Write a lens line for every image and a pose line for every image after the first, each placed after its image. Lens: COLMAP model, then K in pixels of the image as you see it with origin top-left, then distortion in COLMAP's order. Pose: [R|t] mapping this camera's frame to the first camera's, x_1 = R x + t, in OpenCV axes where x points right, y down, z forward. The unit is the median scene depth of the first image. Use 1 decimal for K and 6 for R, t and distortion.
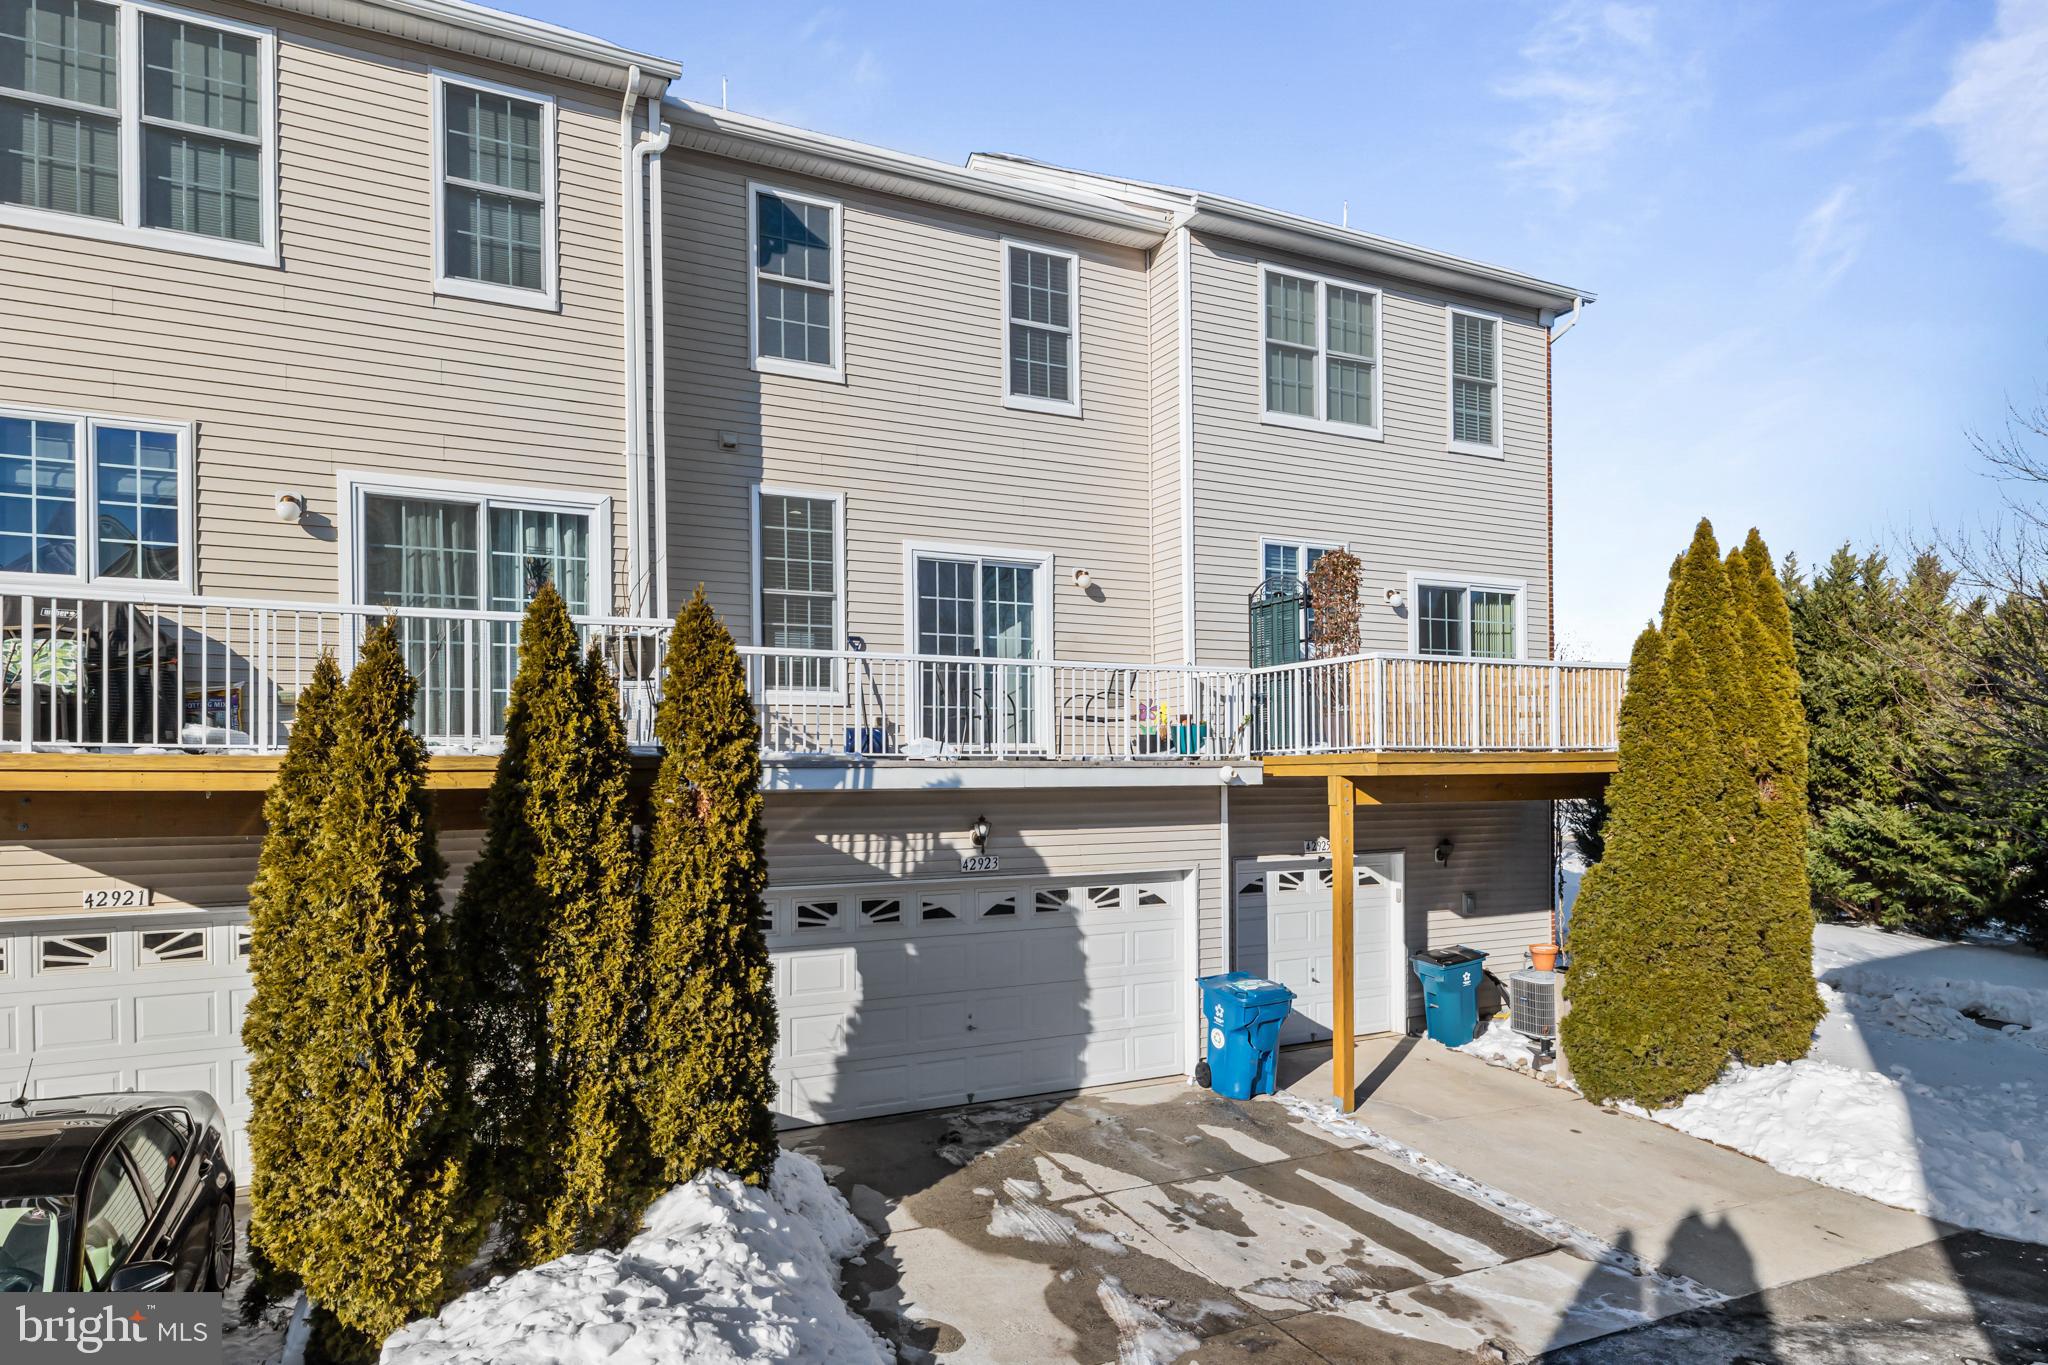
lens RADIAL K [[1240.3, 0, 1024.3], [0, 1240.3, 799.6], [0, 0, 1]] dist [0.003274, -0.002655]
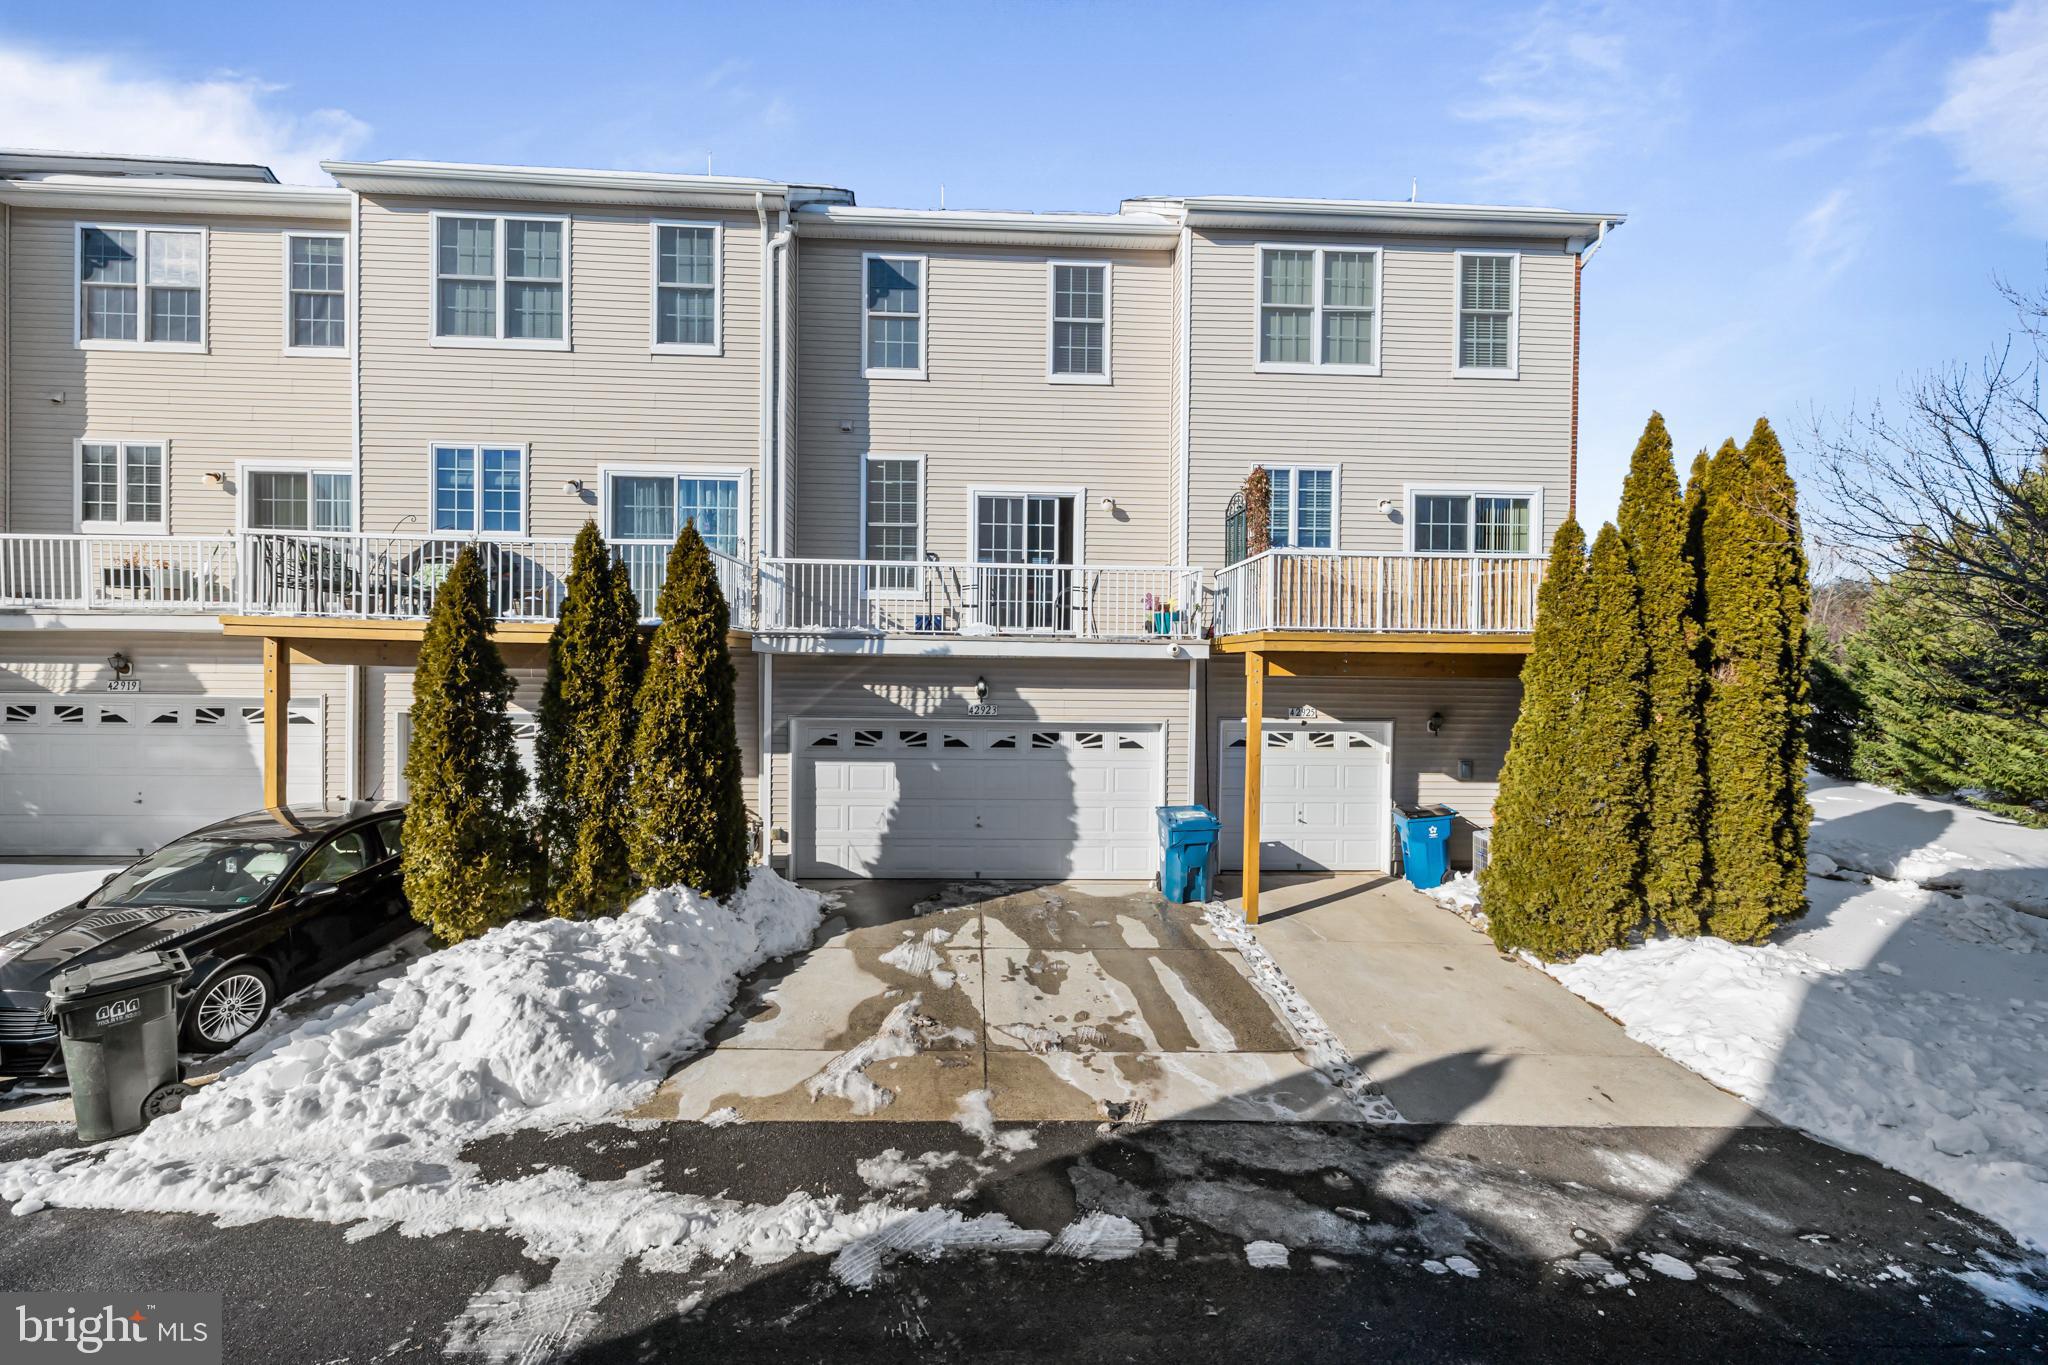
lens RADIAL K [[868.2, 0, 1024.1], [0, 868.2, 696.5], [0, 0, 1]] dist [-0.000545, 0.000132]
pose [[0.906357, 0.034768, -0.421080, 0.419263], [-0.029229, 0.999381, 0.019601, 0.015441], [0.421501, -0.005458, 0.906812, 0.122031]]
